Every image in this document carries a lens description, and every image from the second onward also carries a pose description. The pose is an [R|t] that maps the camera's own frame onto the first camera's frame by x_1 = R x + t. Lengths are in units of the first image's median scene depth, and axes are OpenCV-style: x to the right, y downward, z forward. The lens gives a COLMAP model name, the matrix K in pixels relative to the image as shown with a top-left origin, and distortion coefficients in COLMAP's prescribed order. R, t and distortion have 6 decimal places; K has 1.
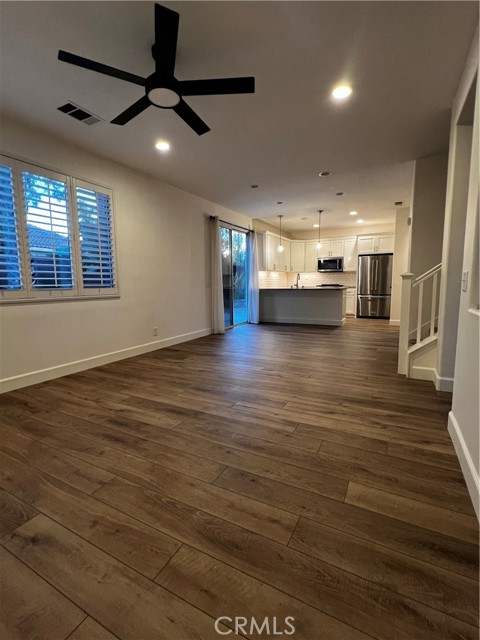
lens RADIAL K [[299.7, 0, 242.4], [0, 299.7, 325.2], [0, 0, 1]] dist [0.000230, -0.000489]
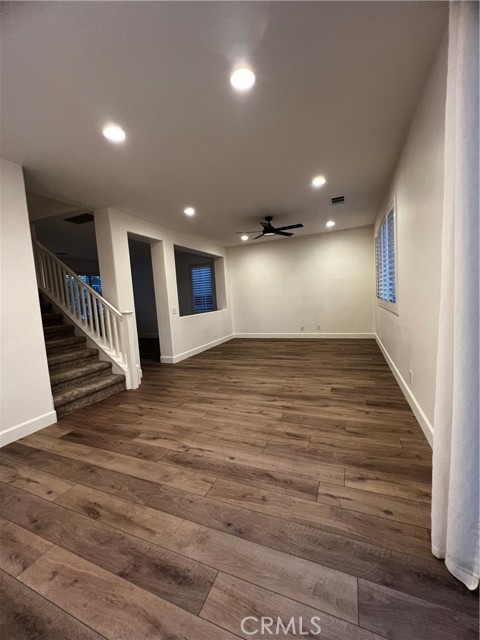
lens RADIAL K [[258.6, 0, 239.8], [0, 258.6, 319.3], [0, 0, 1]] dist [-0.001847, 0.000815]
pose [[-0.993178, 0.079424, -0.085372, 0.069816], [0.058069, 0.971800, 0.228545, -0.151506], [0.101117, 0.222028, -0.969783, 0.909426]]
